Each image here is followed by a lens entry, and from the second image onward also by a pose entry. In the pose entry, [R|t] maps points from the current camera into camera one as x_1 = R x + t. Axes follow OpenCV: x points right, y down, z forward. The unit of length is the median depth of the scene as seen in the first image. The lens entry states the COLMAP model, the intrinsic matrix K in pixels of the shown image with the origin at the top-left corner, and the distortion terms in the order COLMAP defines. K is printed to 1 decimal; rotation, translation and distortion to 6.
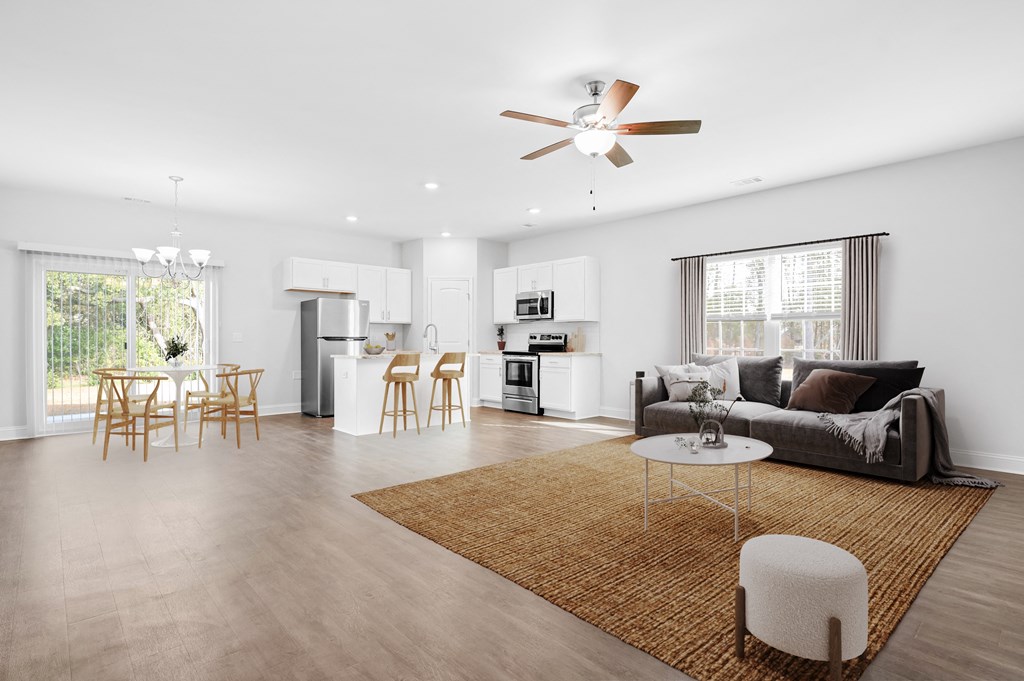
lens RADIAL K [[519.9, 0, 510.8], [0, 519.9, 342.3], [0, 0, 1]] dist [-0.000166, 0.000018]
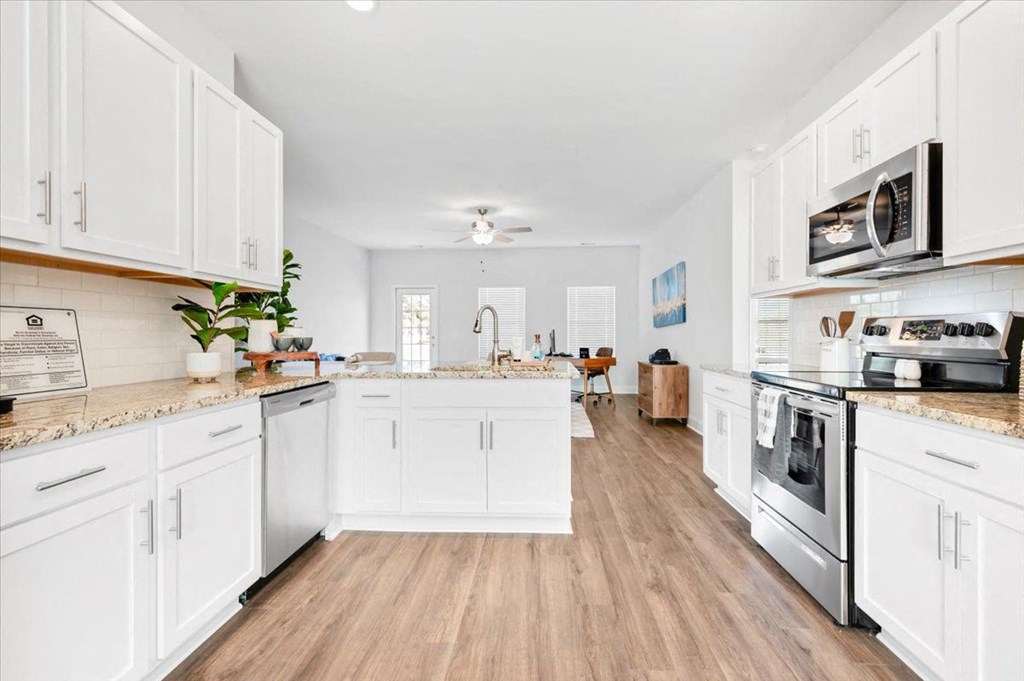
lens RADIAL K [[482.1, 0, 510.1], [0, 482.1, 336.8], [0, 0, 1]] dist [-0.000603, -0.000813]
pose [[0.704262, 0.005392, -0.709919, 0.100792], [0.000065, 0.999971, 0.007660, -0.008003], [0.709940, -0.005441, 0.704241, 0.692565]]
